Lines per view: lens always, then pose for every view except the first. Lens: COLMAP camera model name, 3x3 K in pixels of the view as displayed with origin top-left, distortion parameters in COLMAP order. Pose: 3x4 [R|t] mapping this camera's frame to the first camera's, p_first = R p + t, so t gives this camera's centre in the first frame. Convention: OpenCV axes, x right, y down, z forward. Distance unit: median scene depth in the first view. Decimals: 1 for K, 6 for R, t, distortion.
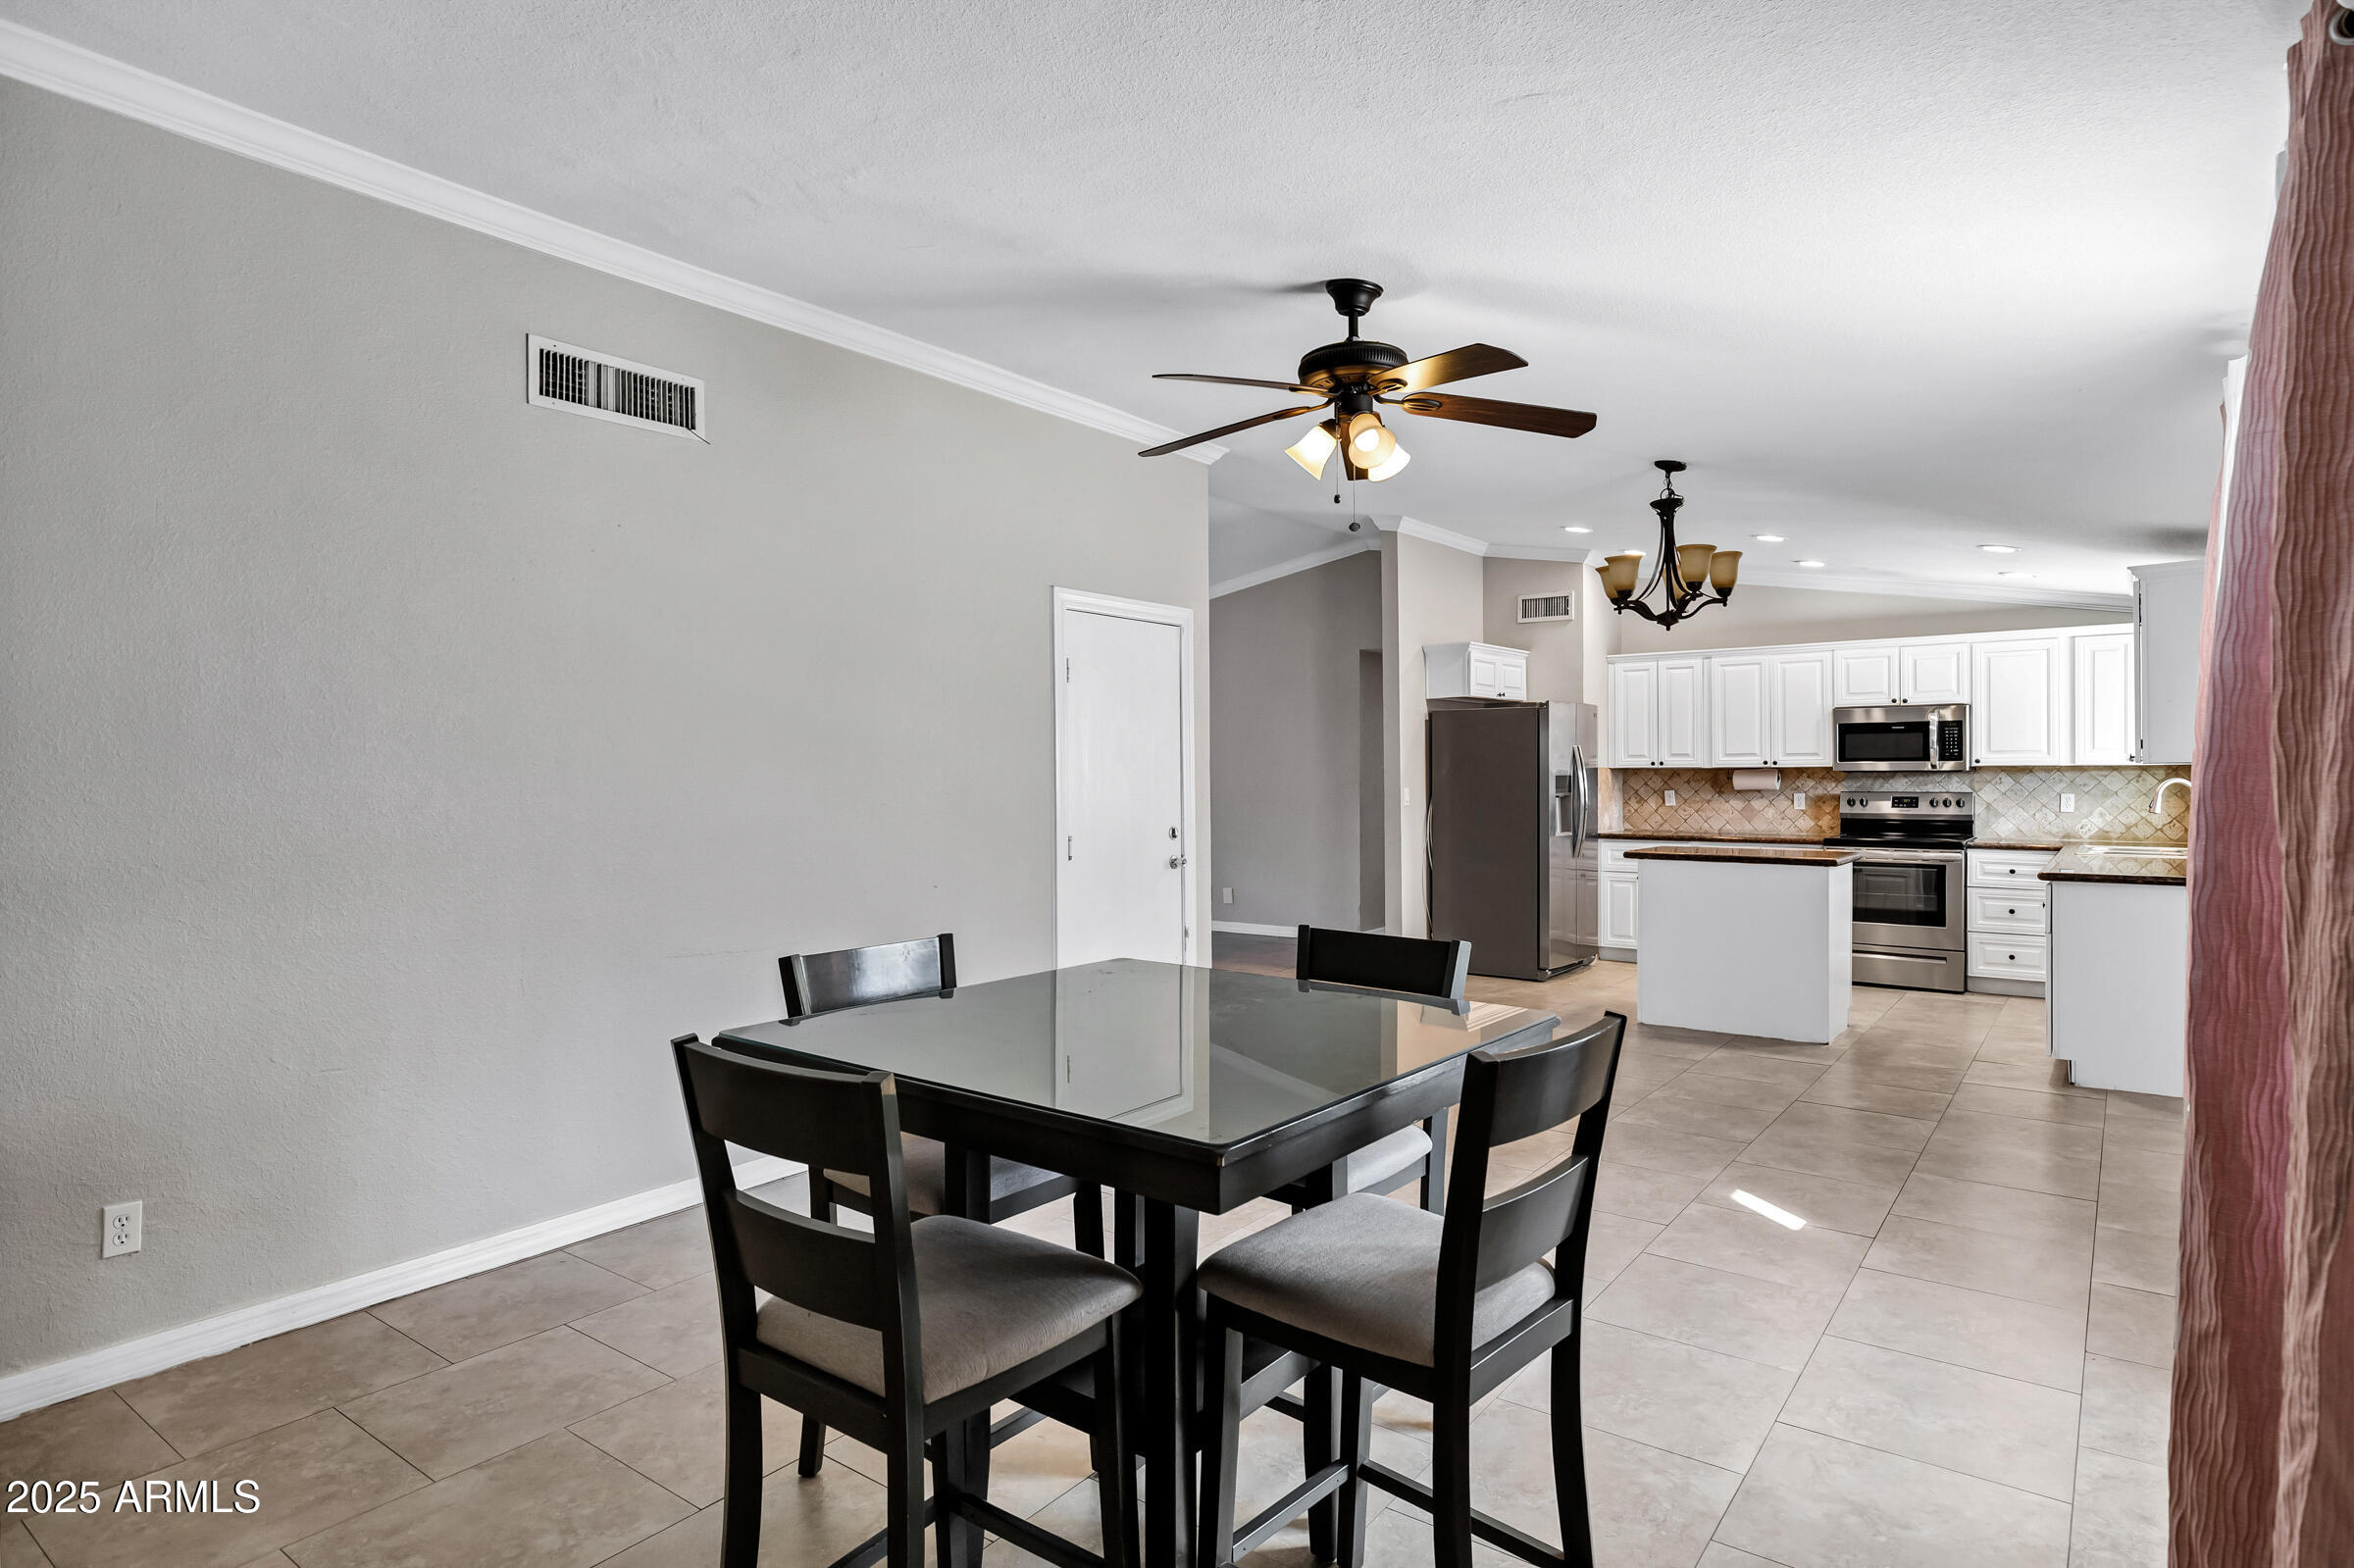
lens RADIAL K [[1295.9, 0, 1182.5], [0, 1295.9, 779.4], [0, 0, 1]] dist [0.003903, -0.000785]
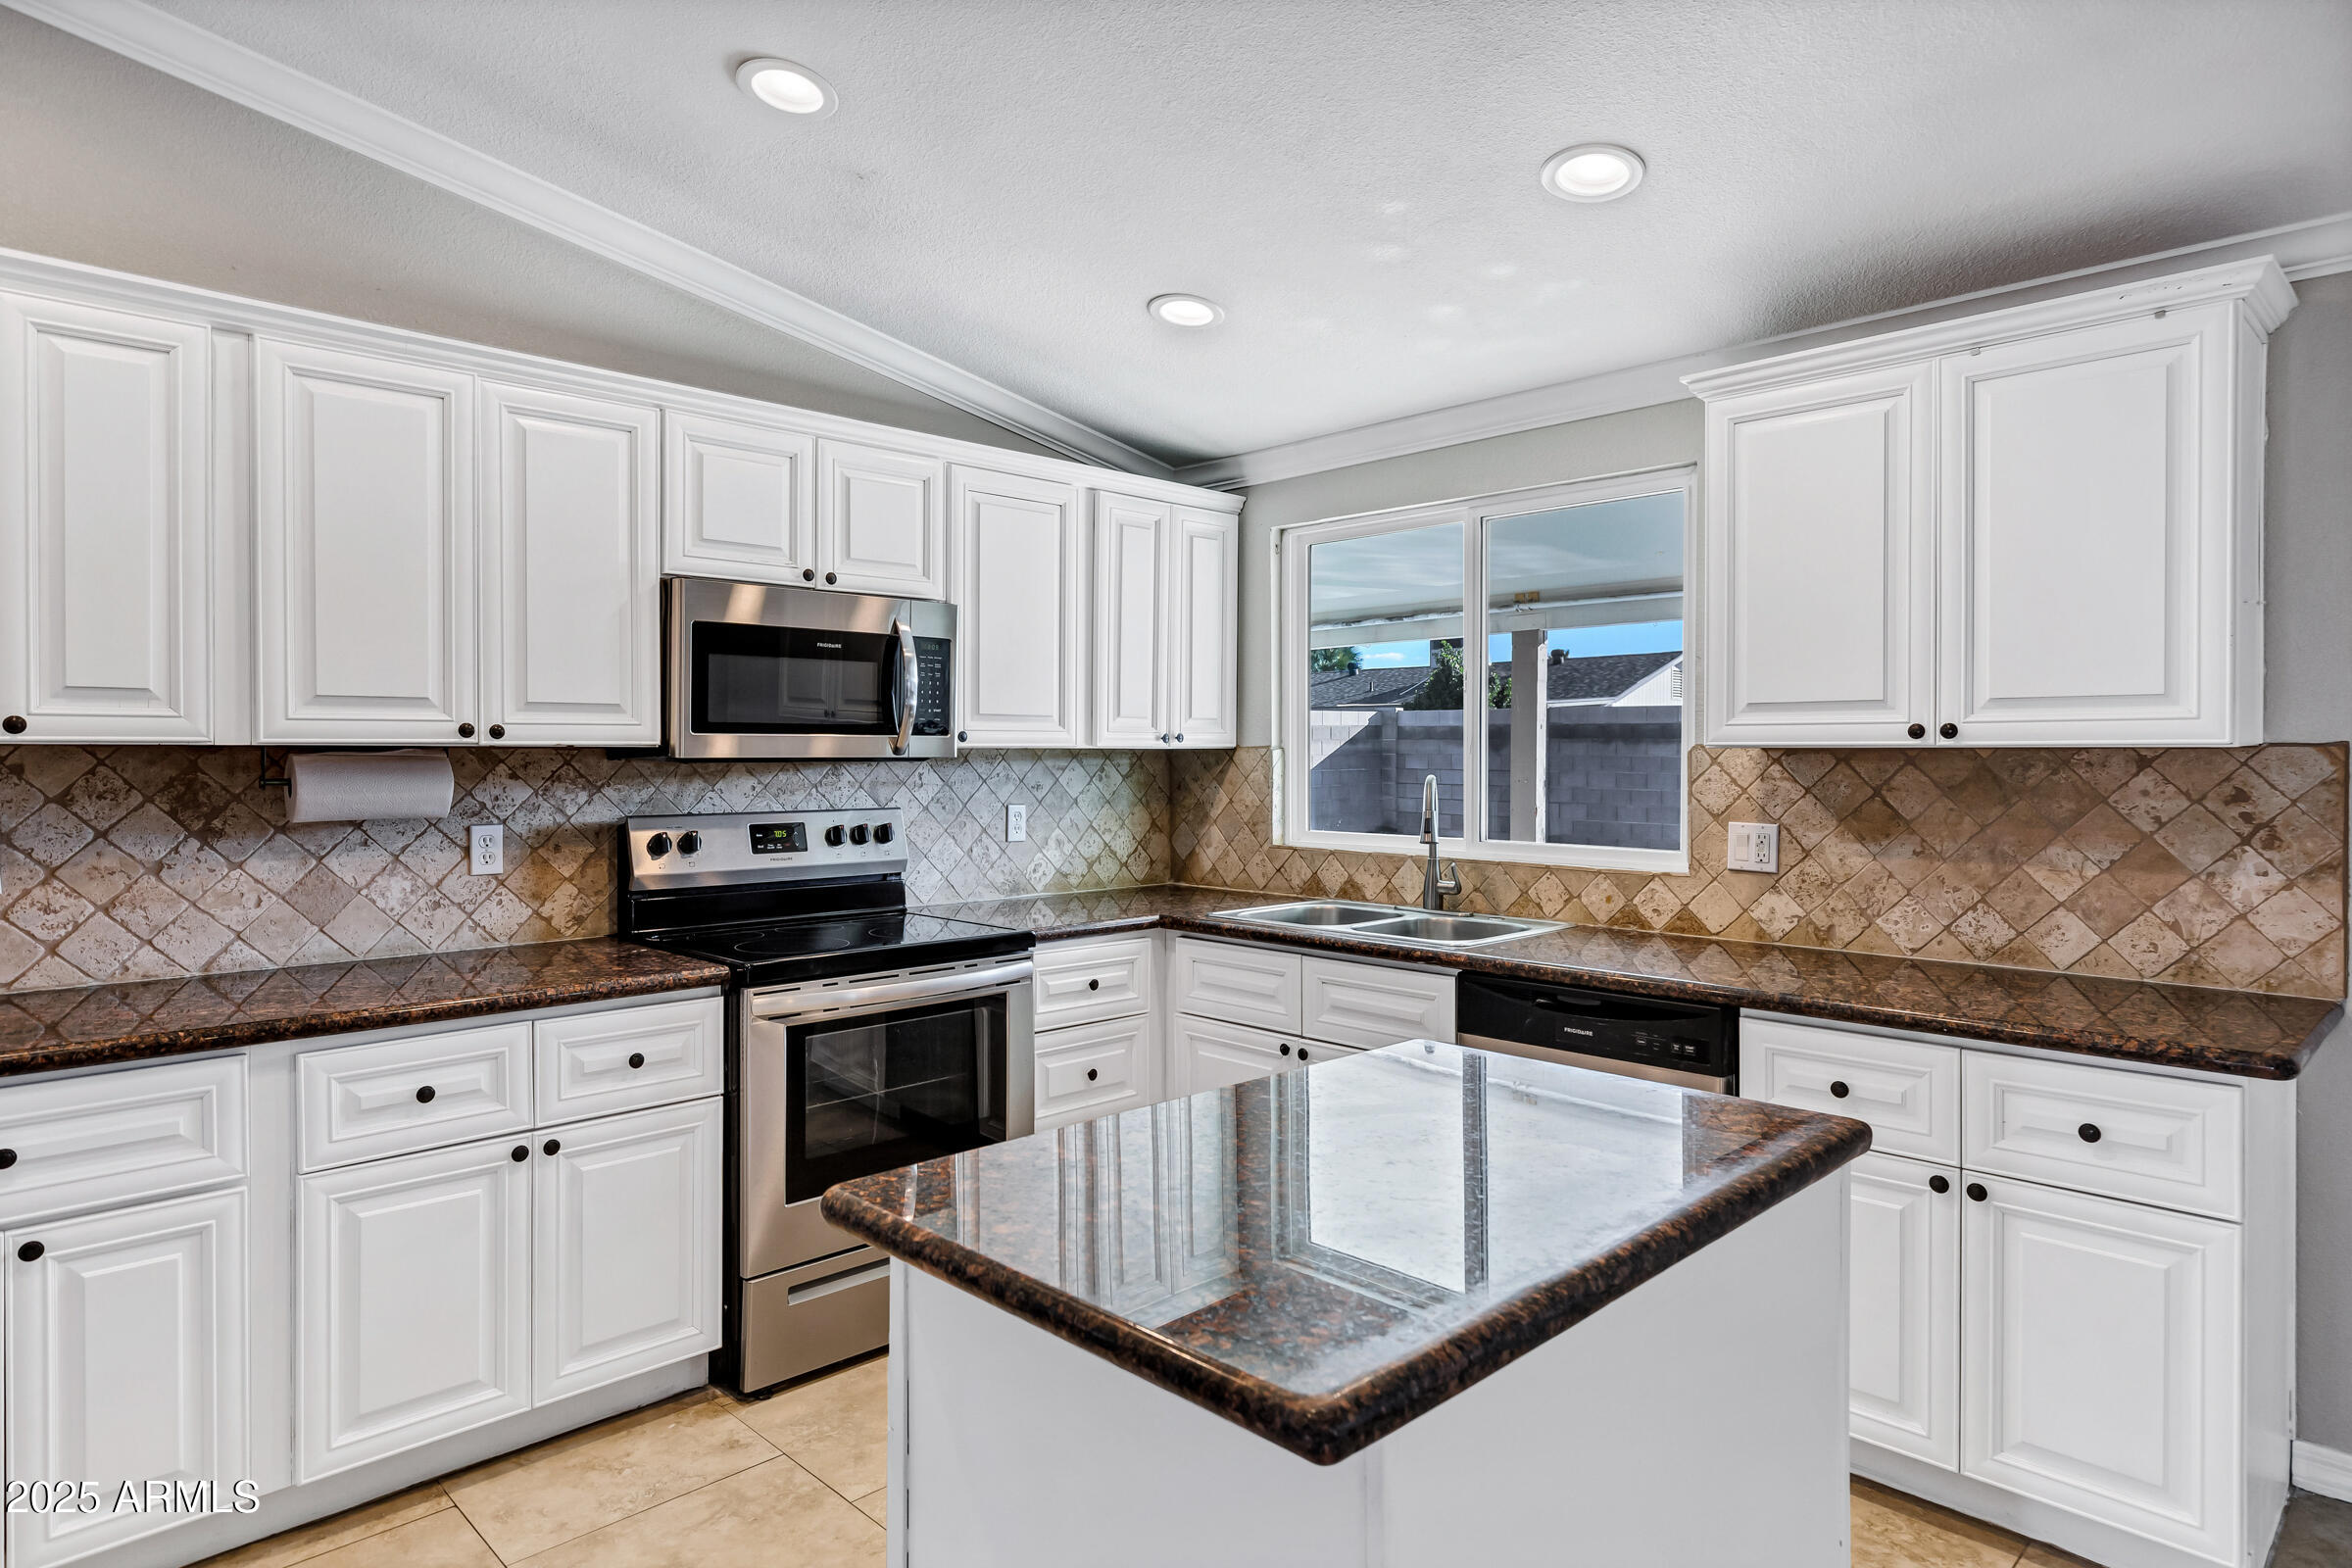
lens RADIAL K [[1316.5, 0, 1183.2], [0, 1316.5, 769.5], [0, 0, 1]] dist [0.002414, -0.000856]
pose [[0.149584, -0.007669, 0.988719, 0.178174], [0.003041, 0.999969, 0.007296, -0.005866], [-0.988744, 0.001916, 0.149603, 0.816756]]
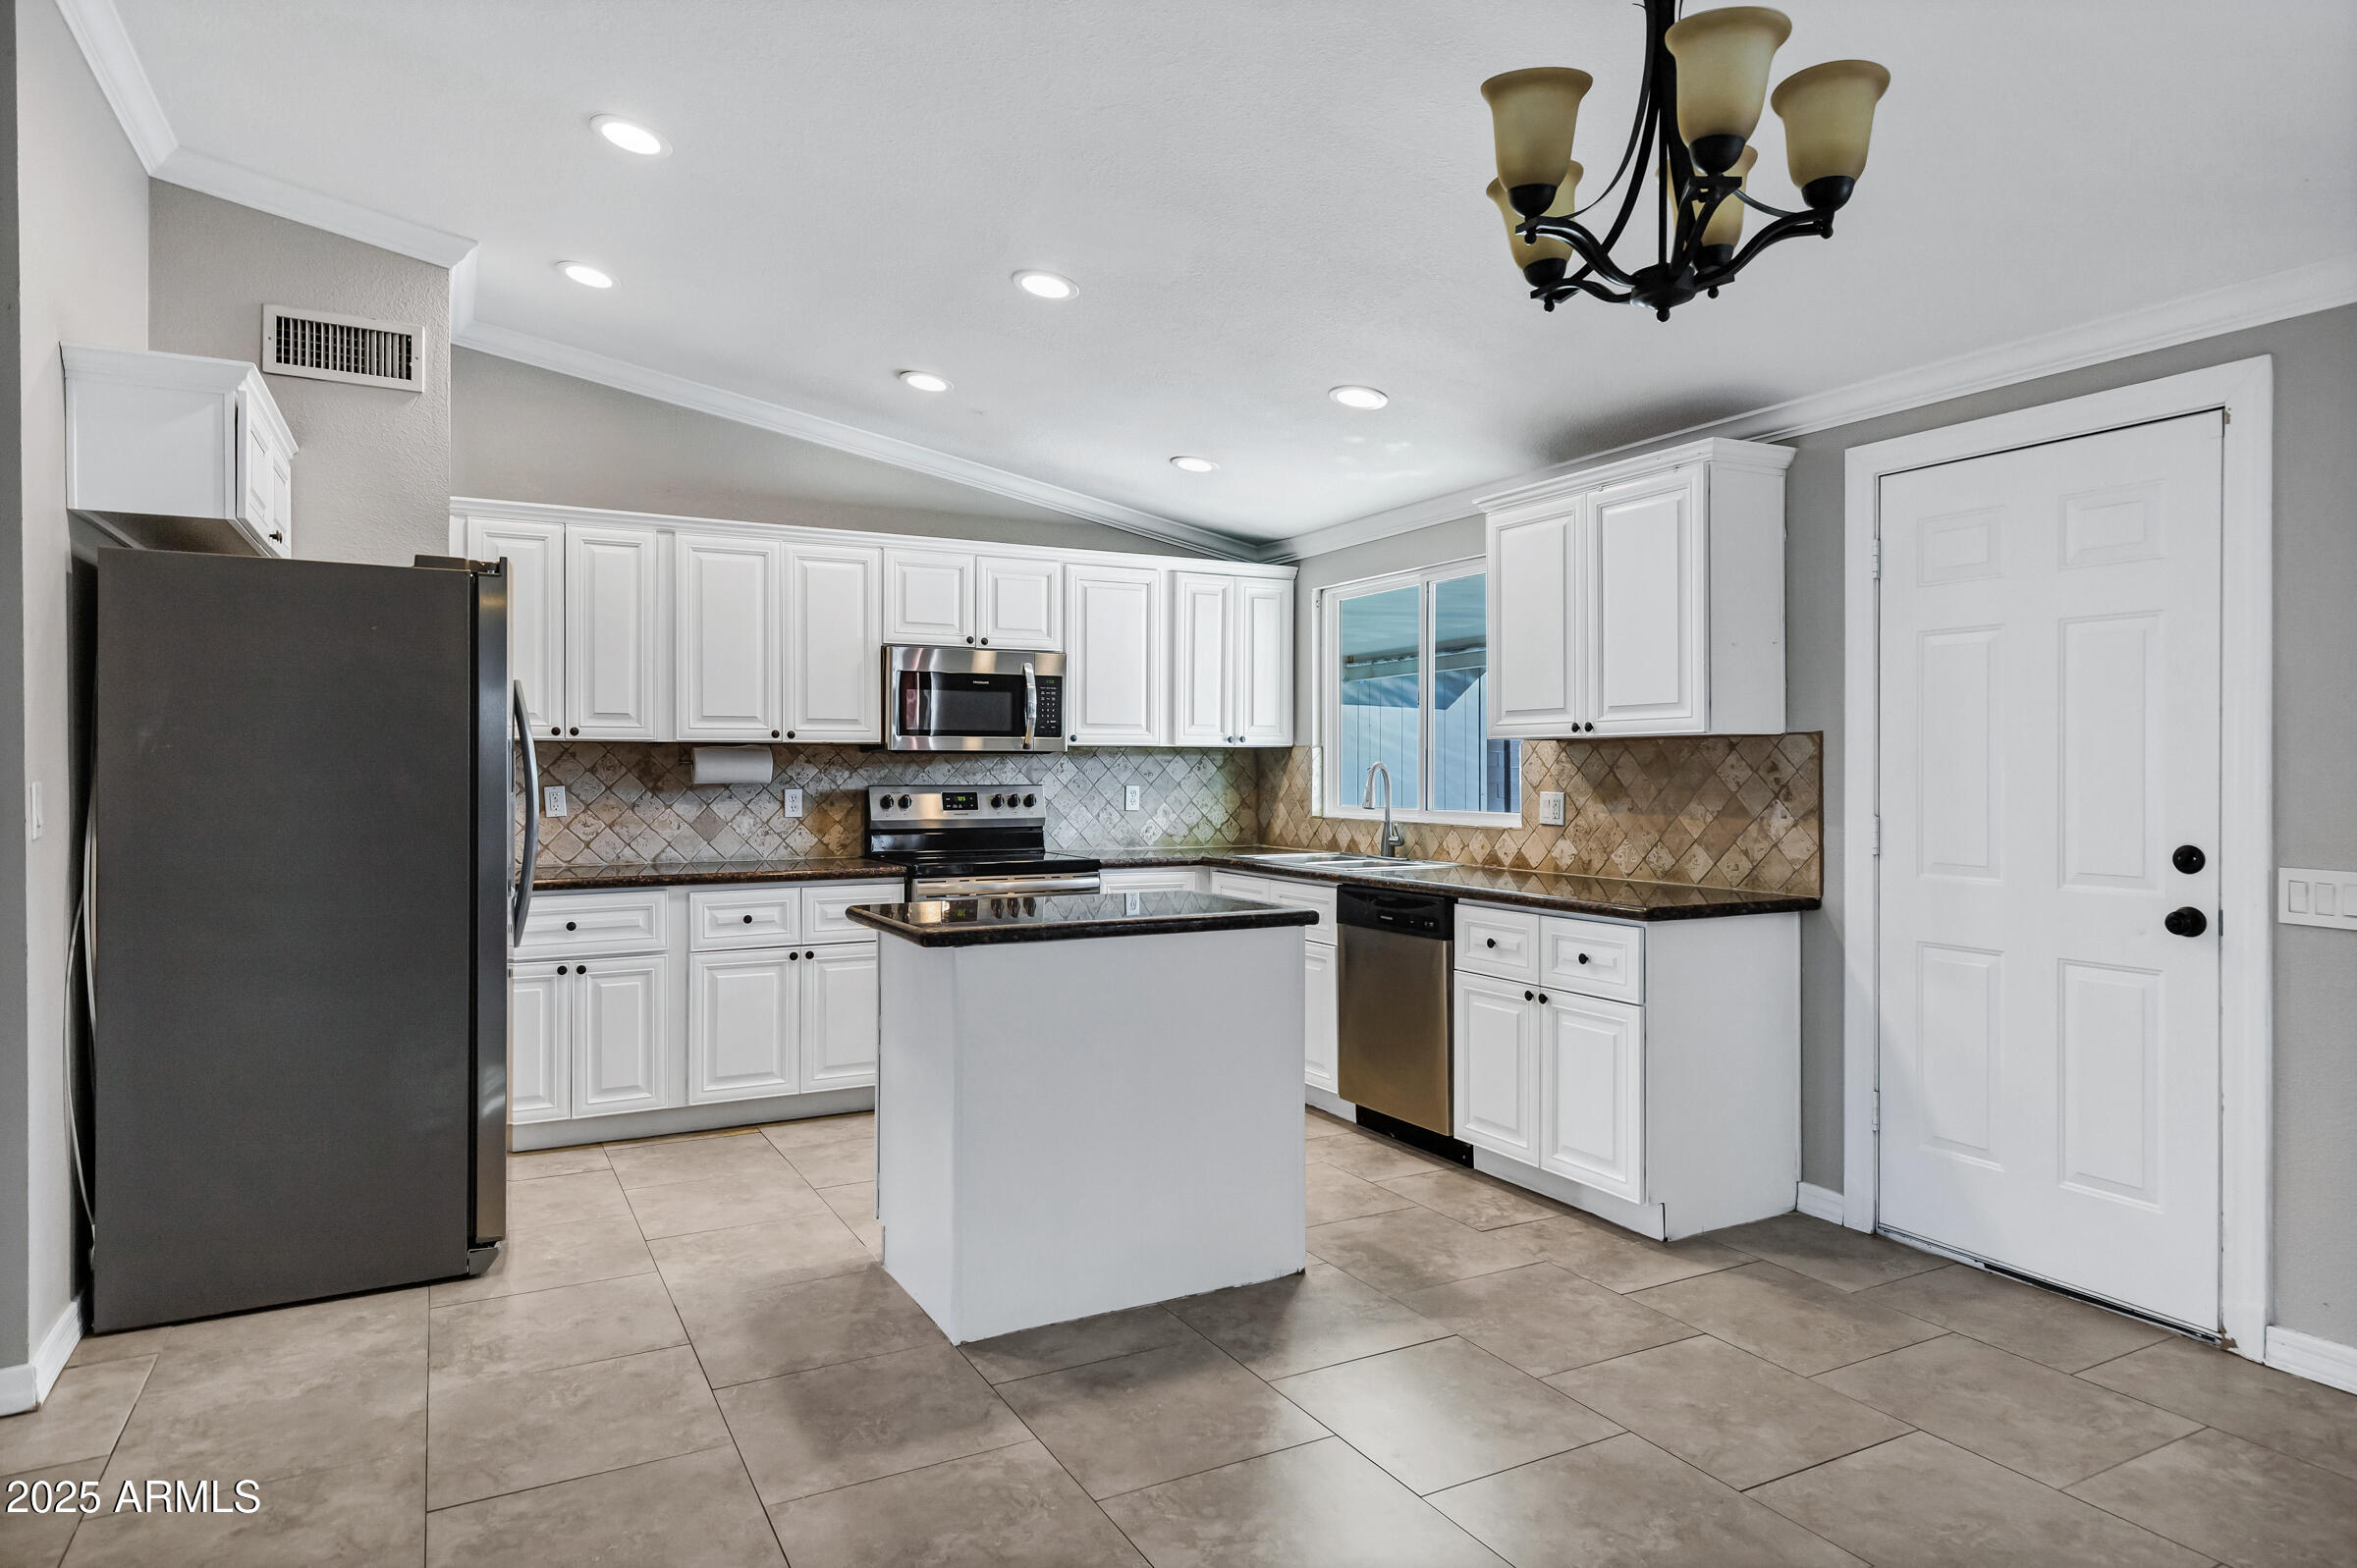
lens RADIAL K [[1371.5, 0, 1186.9], [0, 1371.5, 775.4], [0, 0, 1]] dist [0.020824, -0.005102]
pose [[0.420309, 0.000344, 0.907381, -0.011194], [0.001988, 0.999997, -0.001300, 0.005947], [-0.907379, 0.002350, 0.420307, 0.612461]]
